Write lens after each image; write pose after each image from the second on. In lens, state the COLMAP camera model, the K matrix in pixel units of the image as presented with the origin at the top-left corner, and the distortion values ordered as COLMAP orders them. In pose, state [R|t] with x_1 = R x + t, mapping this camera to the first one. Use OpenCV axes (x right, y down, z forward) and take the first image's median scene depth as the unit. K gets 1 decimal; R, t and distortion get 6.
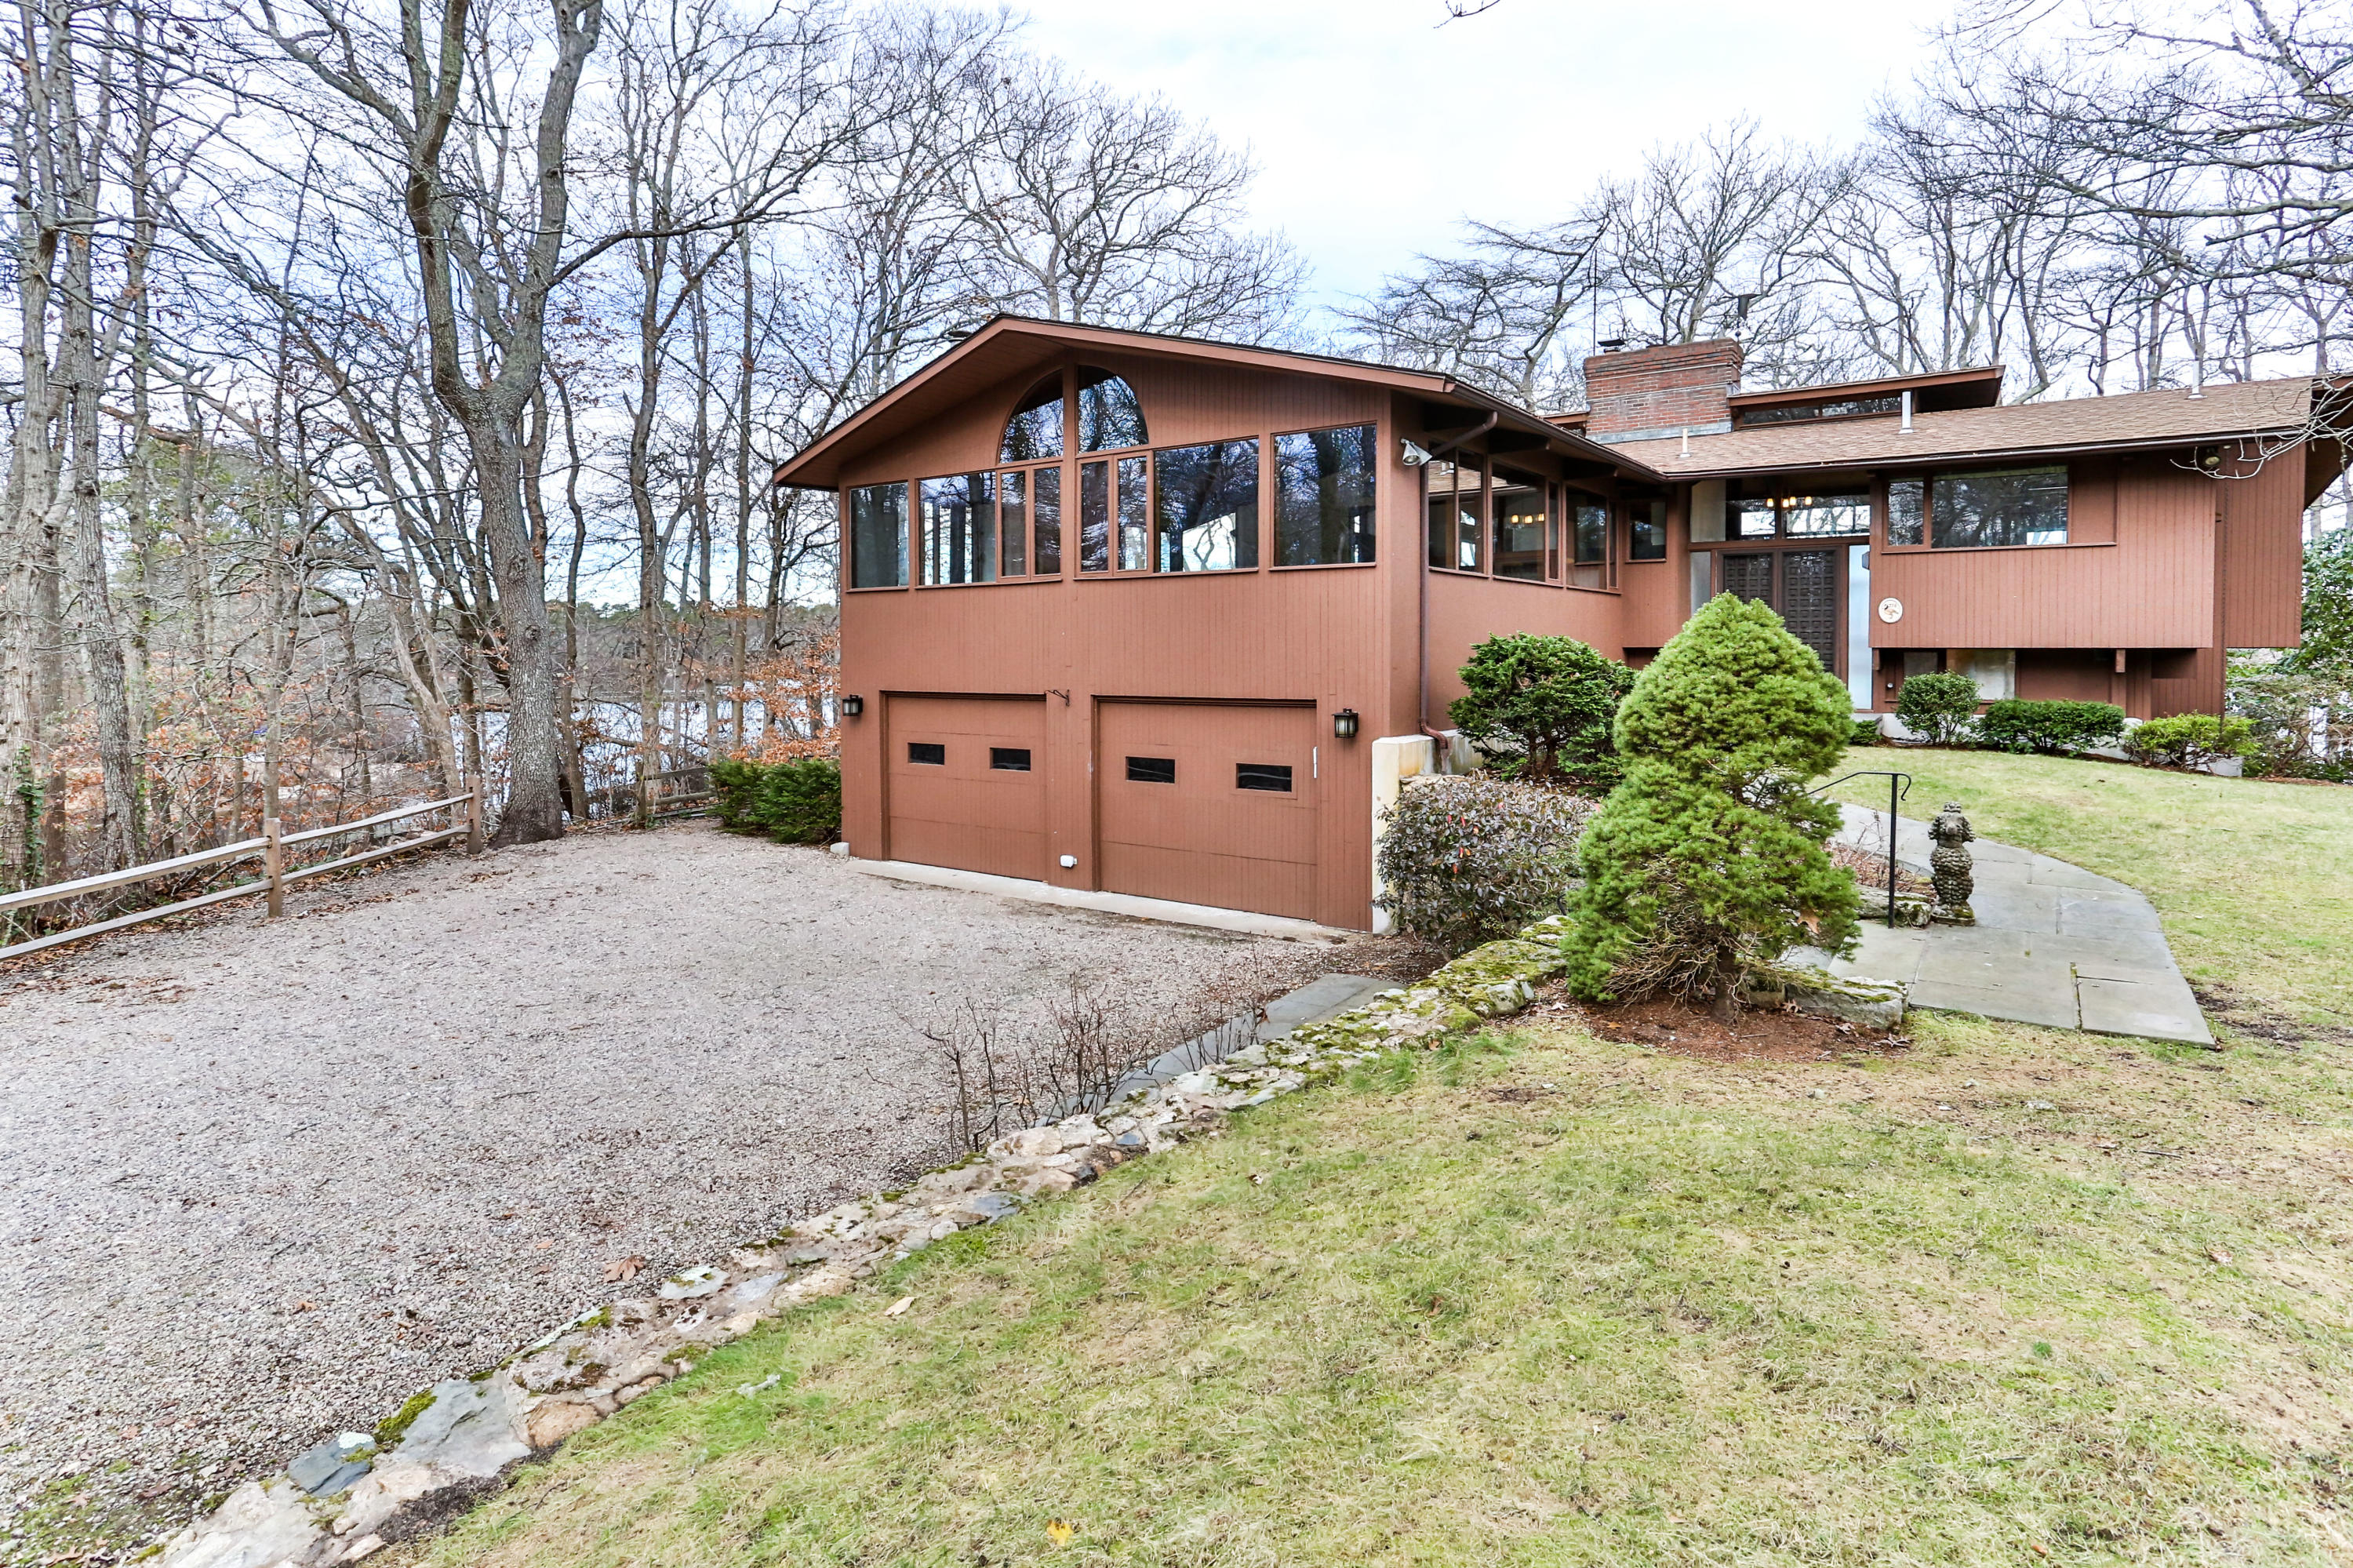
lens RADIAL K [[1134.2, 0, 1263.2], [0, 1134.2, 695.8], [0, 0, 1]] dist [-0.018497, 0.012371]
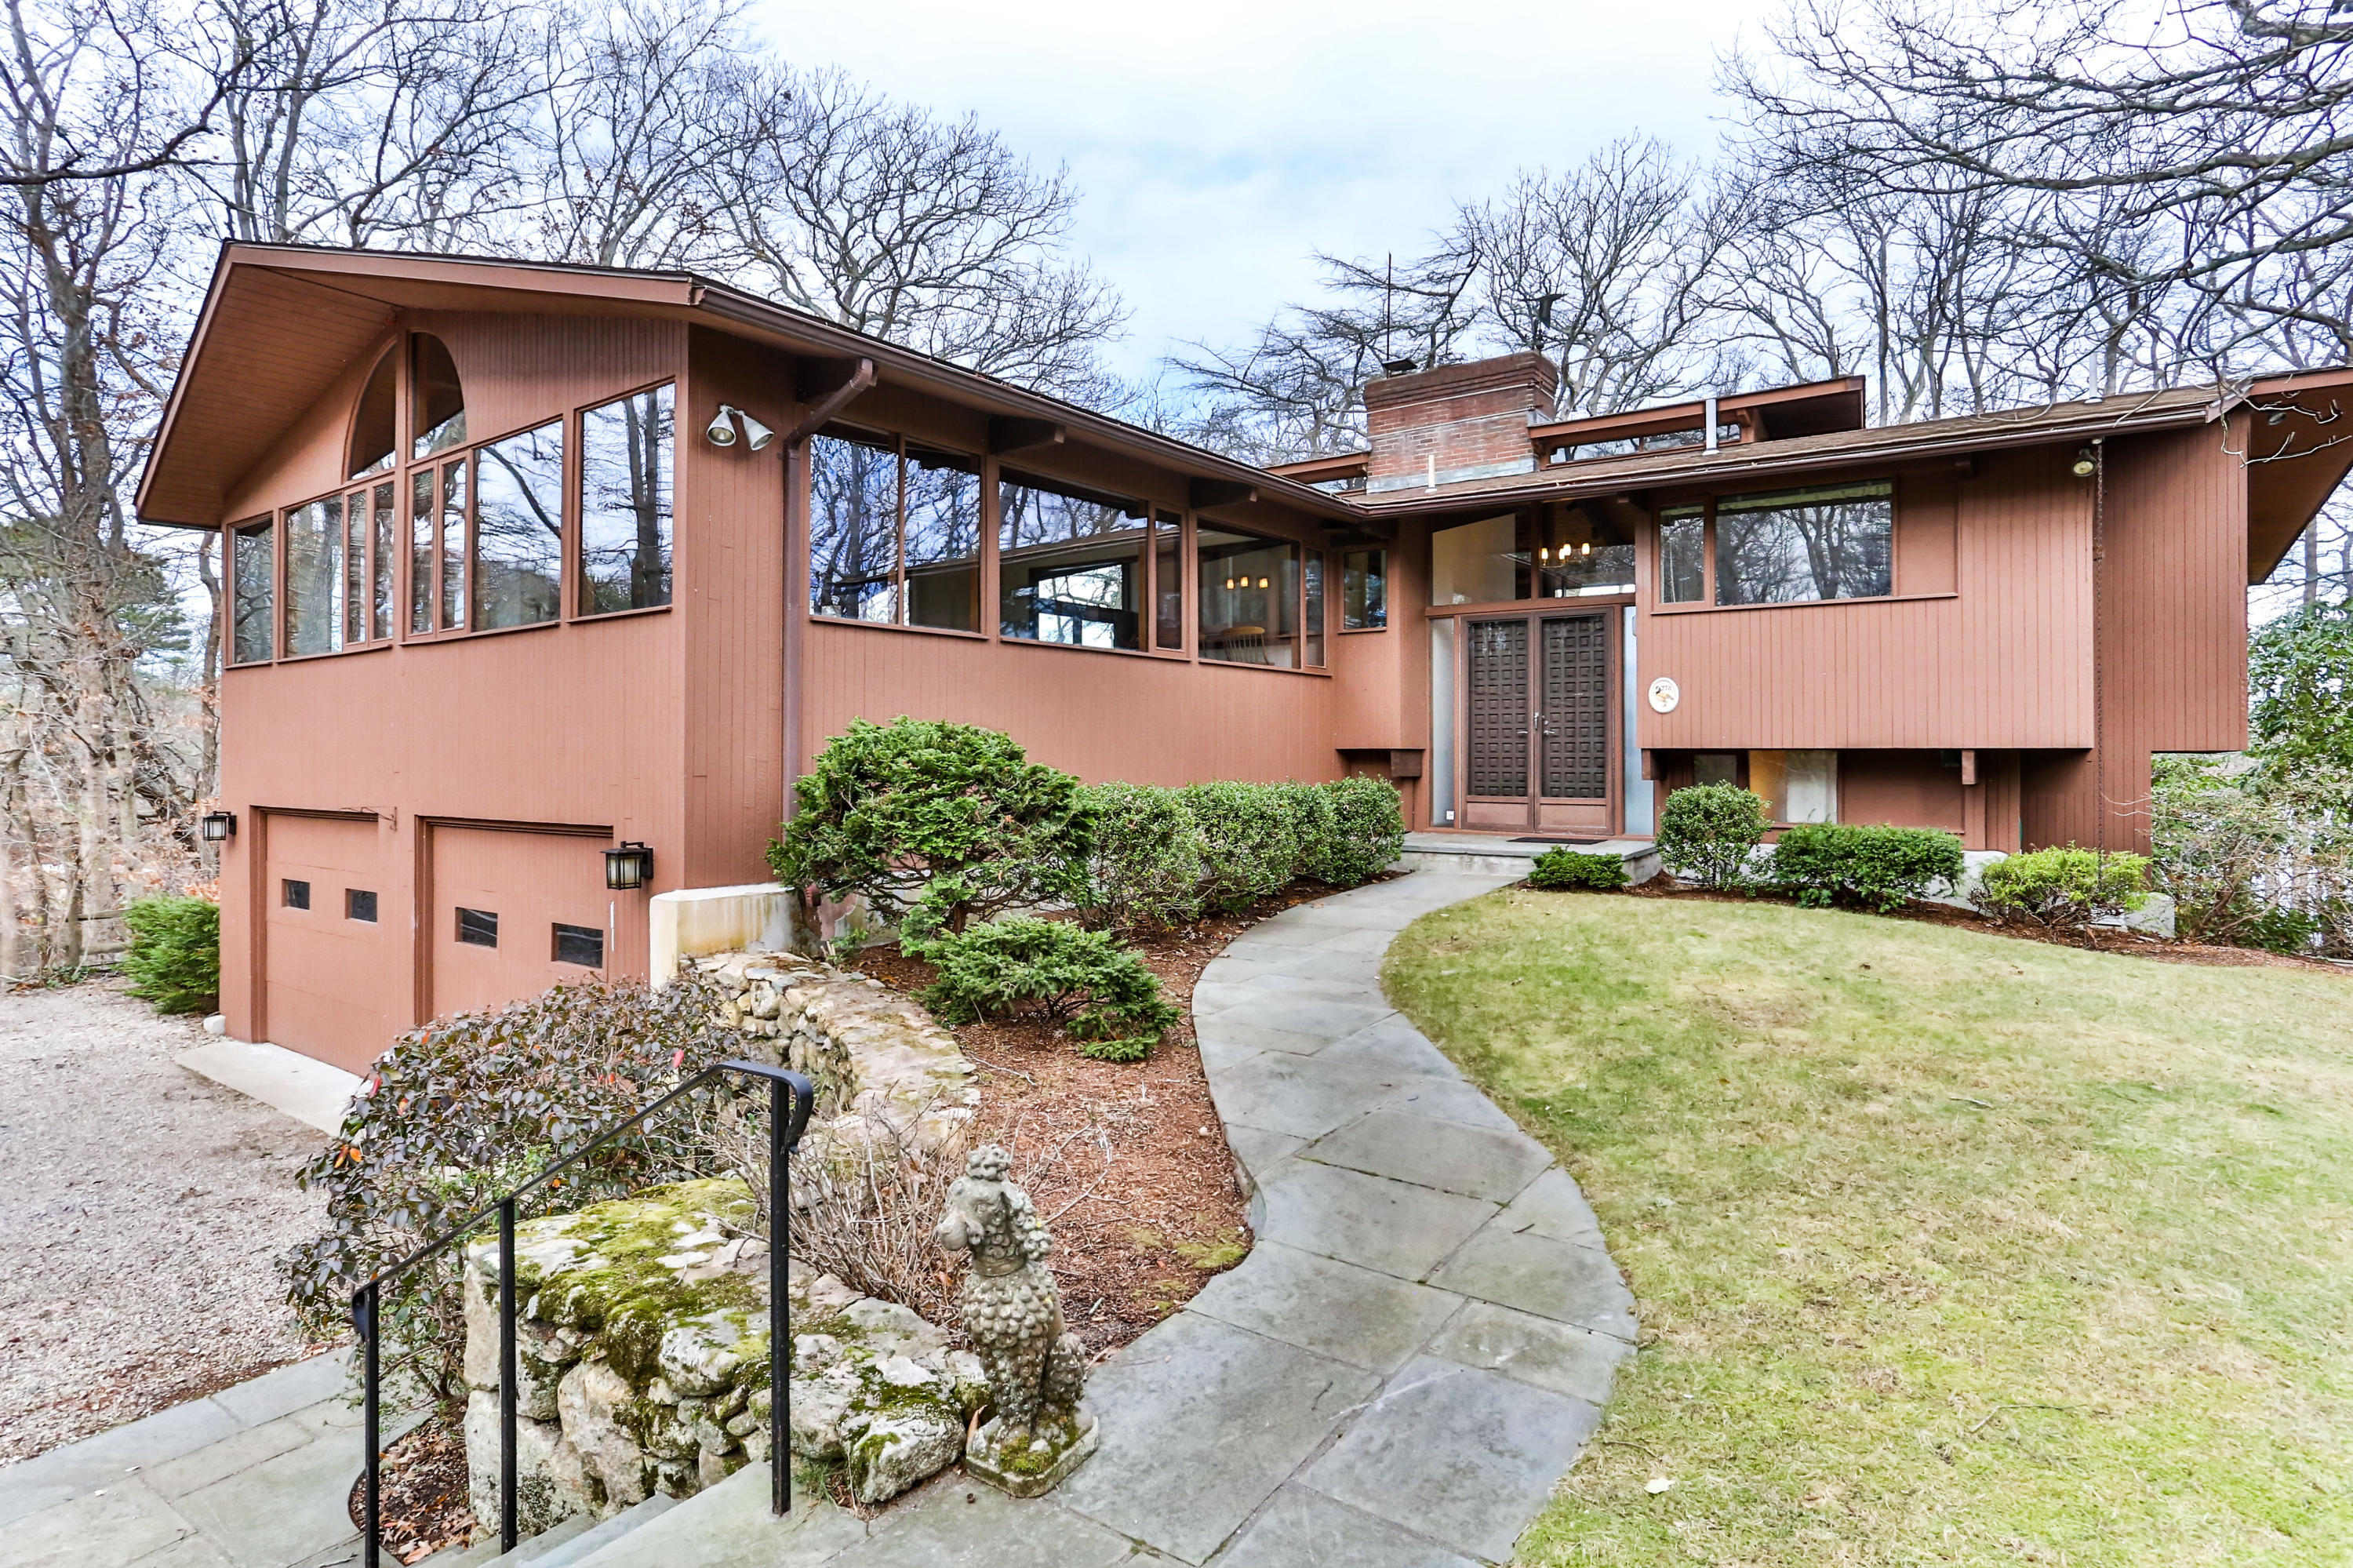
lens RADIAL K [[1247.8, 0, 1179.5], [0, 1247.8, 771.1], [0, 0, 1]] dist [-0.035510, 0.017631]
pose [[0.999994, 0.002438, -0.002329, 0.258613], [-0.002504, 0.999584, -0.028741, -0.005530], [0.002258, 0.028747, 0.999584, 0.232878]]
